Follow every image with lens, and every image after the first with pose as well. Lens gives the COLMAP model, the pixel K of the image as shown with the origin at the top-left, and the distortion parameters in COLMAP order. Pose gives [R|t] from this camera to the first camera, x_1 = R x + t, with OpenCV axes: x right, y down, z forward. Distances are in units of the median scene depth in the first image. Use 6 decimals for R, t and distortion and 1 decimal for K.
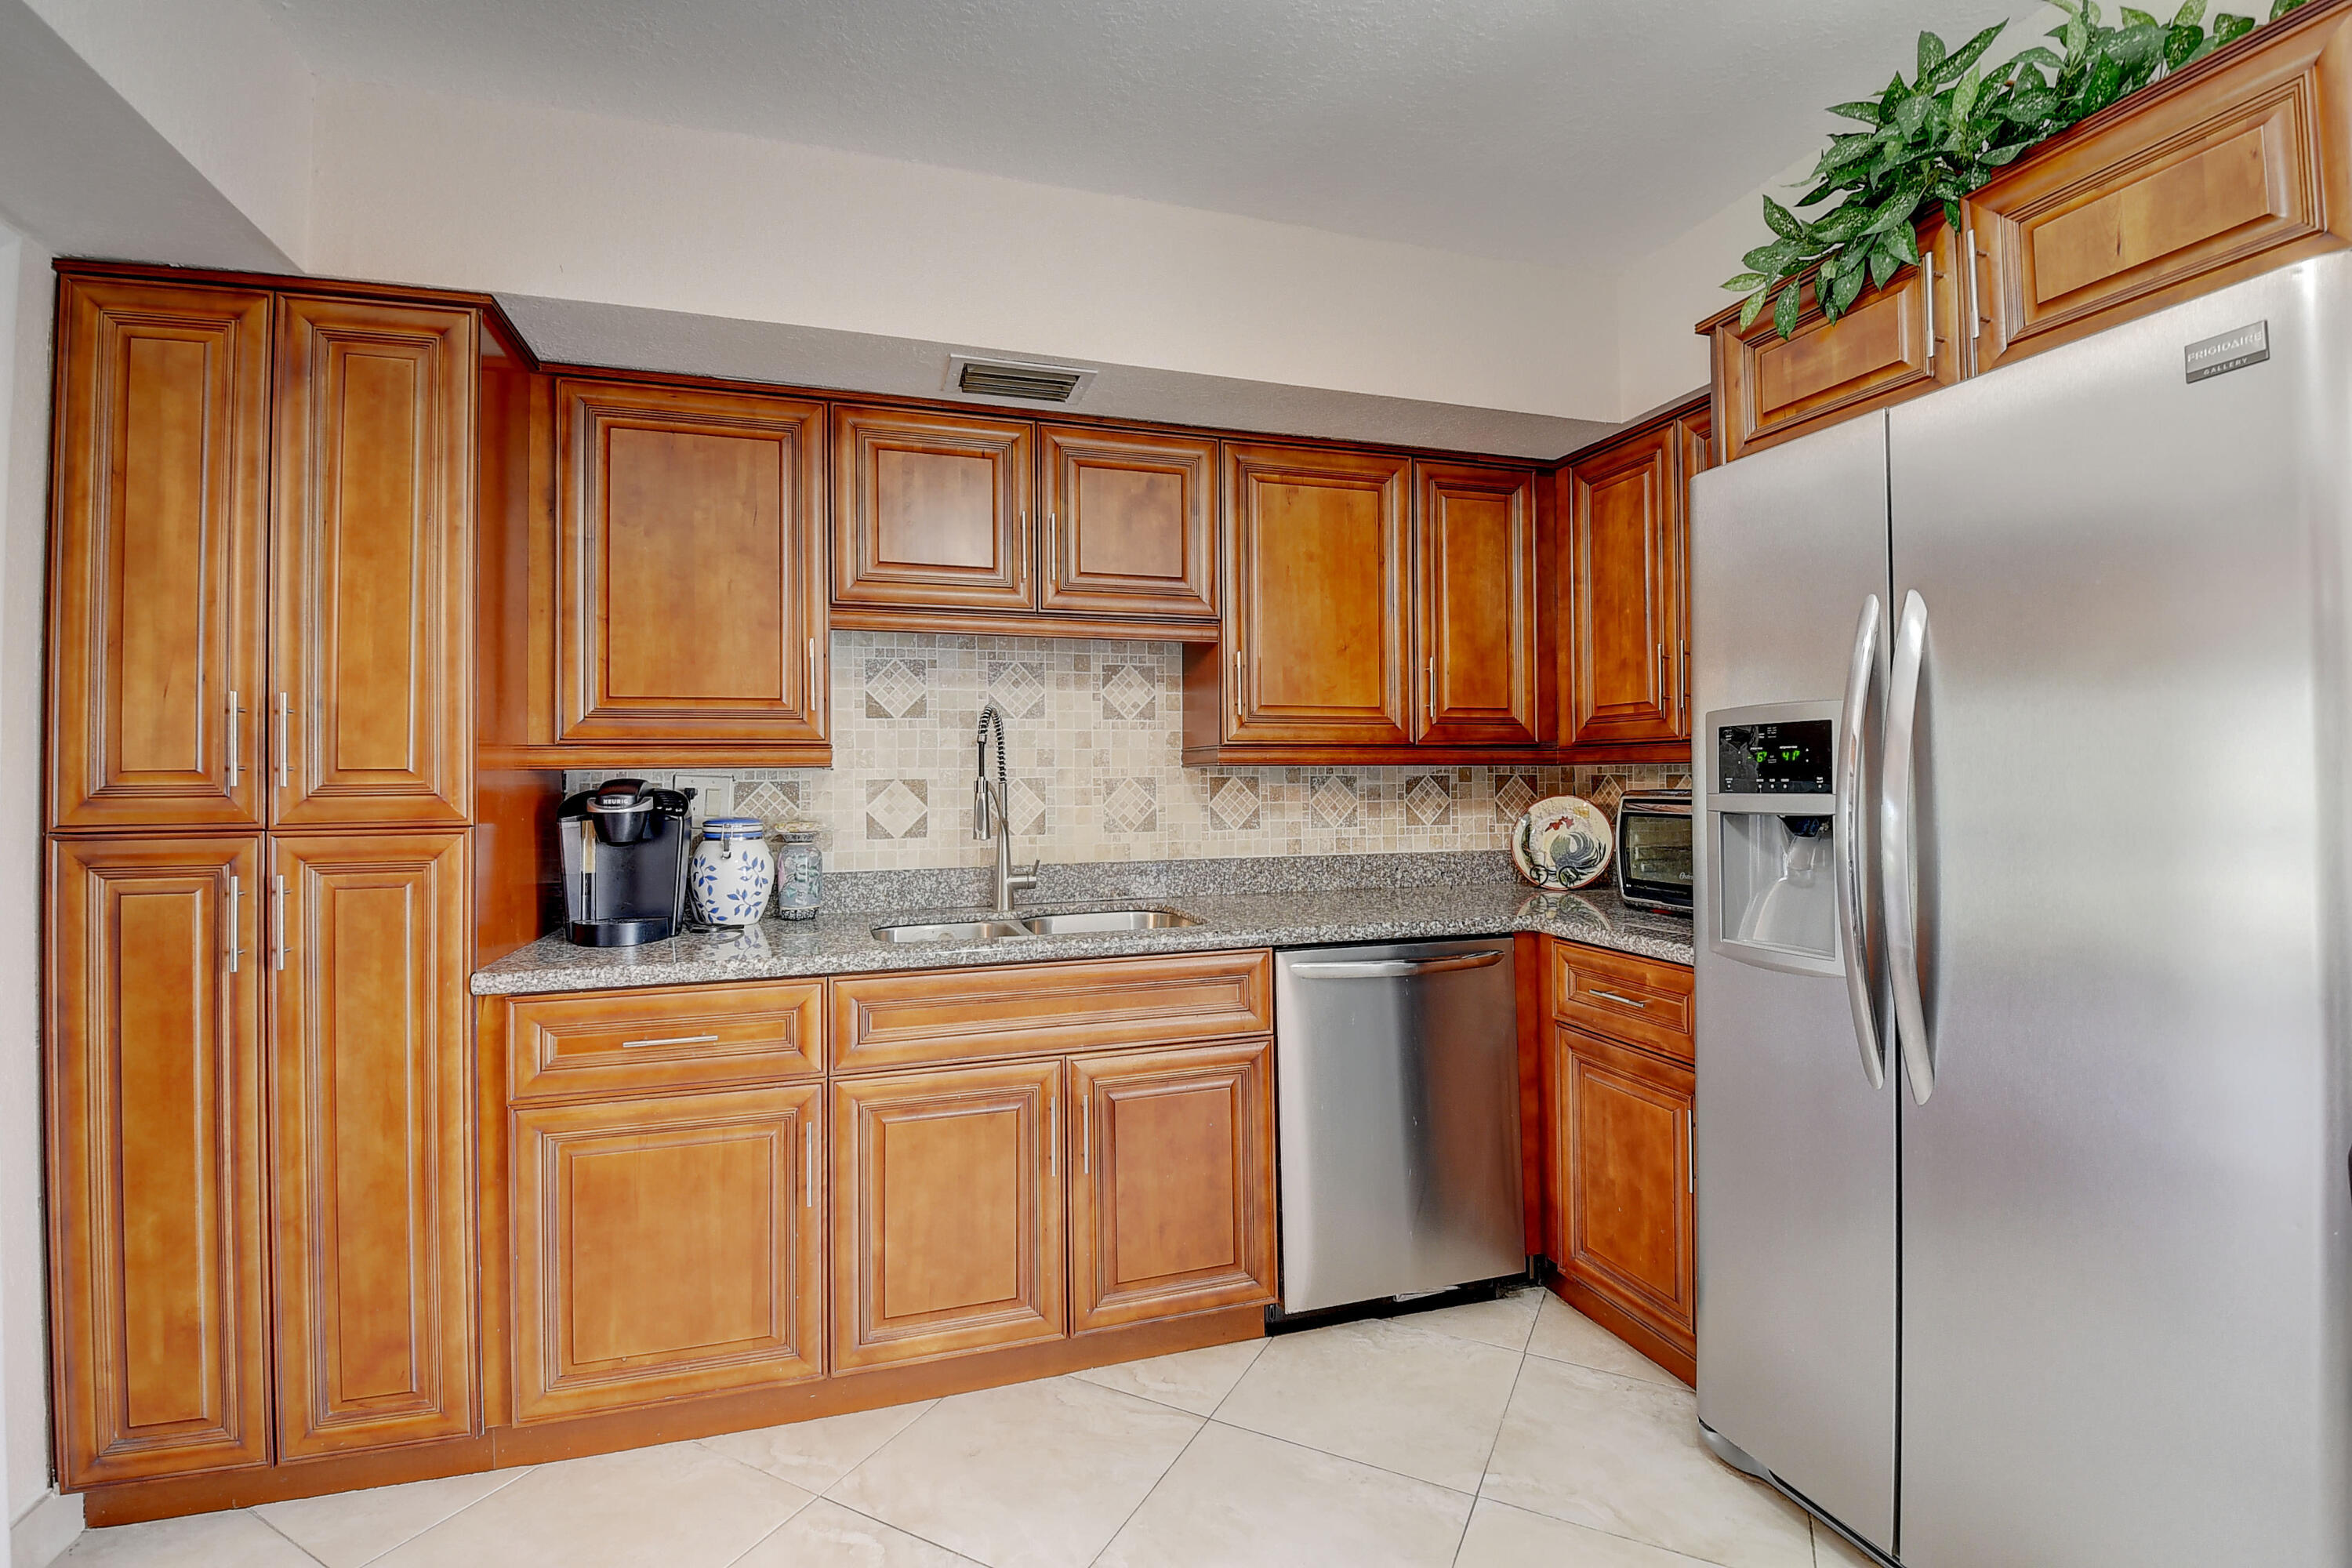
lens RADIAL K [[1037.4, 0, 1165.9], [0, 1037.4, 754.9], [0, 0, 1]] dist [0.009724, -0.020905]
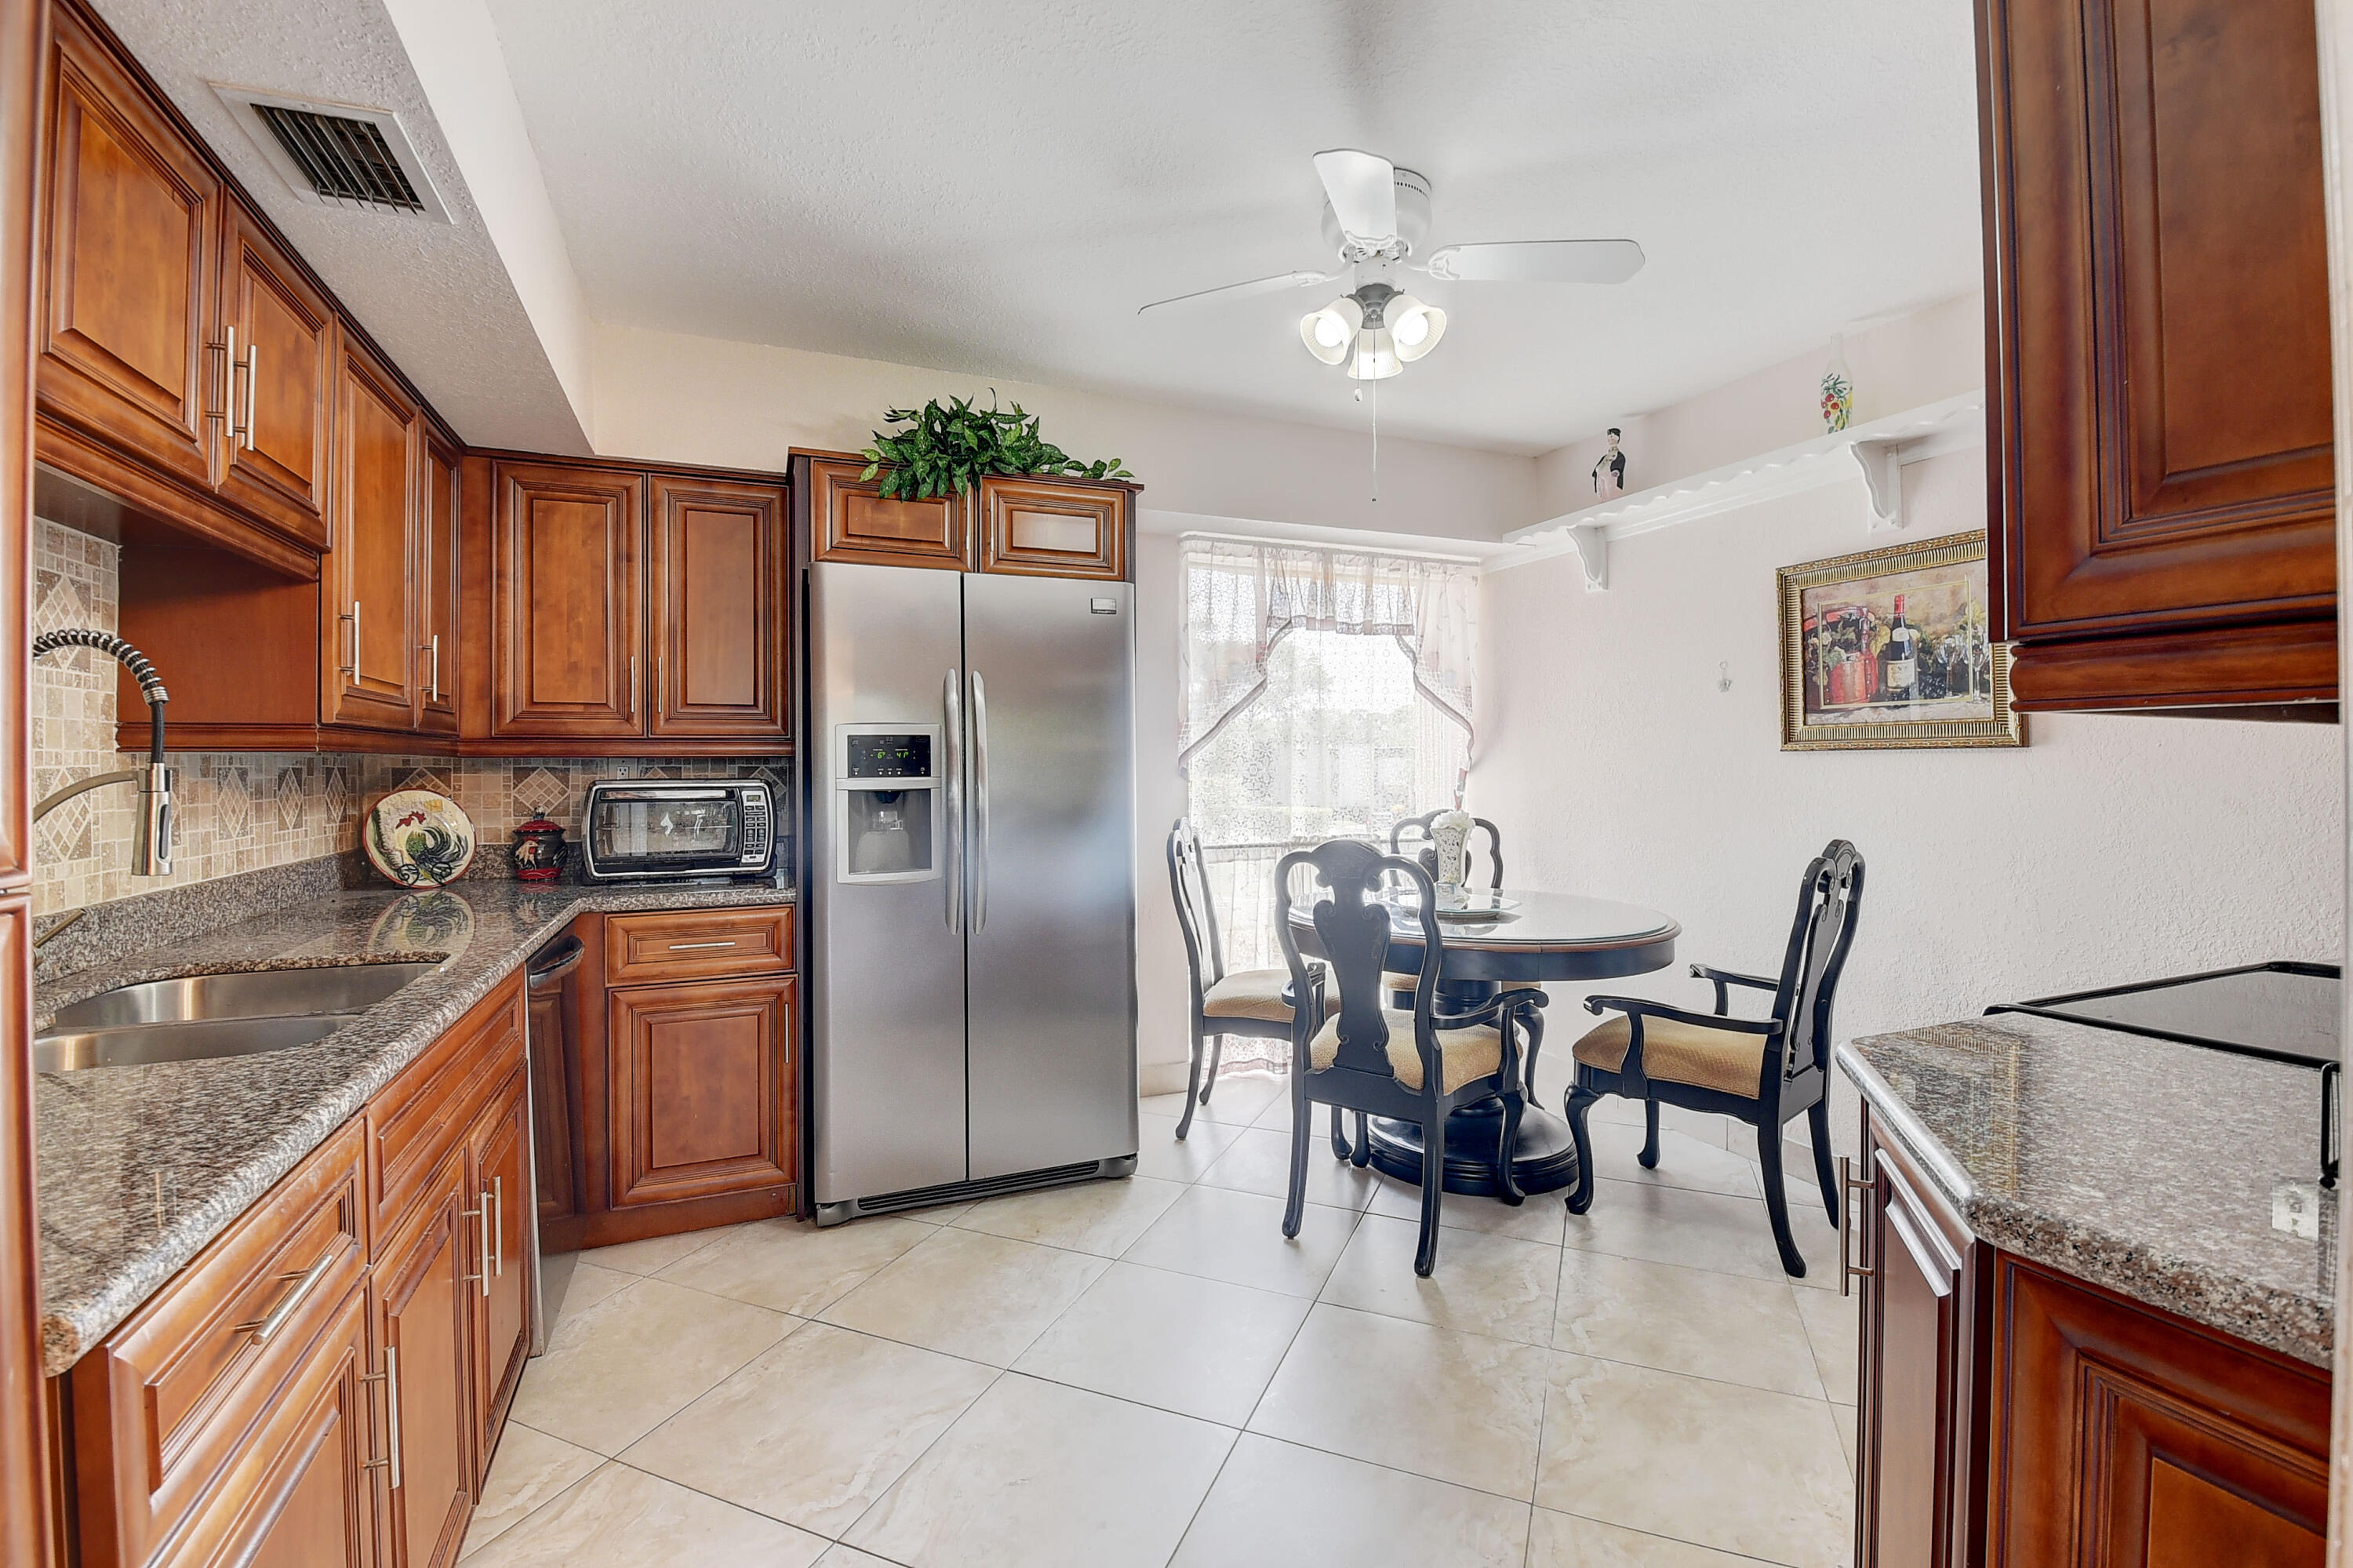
lens RADIAL K [[1037.9, 0, 1166.4], [0, 1037.9, 754.9], [0, 0, 1]] dist [0.009724, -0.020905]
pose [[-0.089348, 0.015892, 0.995874, -0.704403], [-0.017172, 0.999699, -0.017494, 0.014714], [-0.995852, -0.018665, -0.089048, 0.459822]]
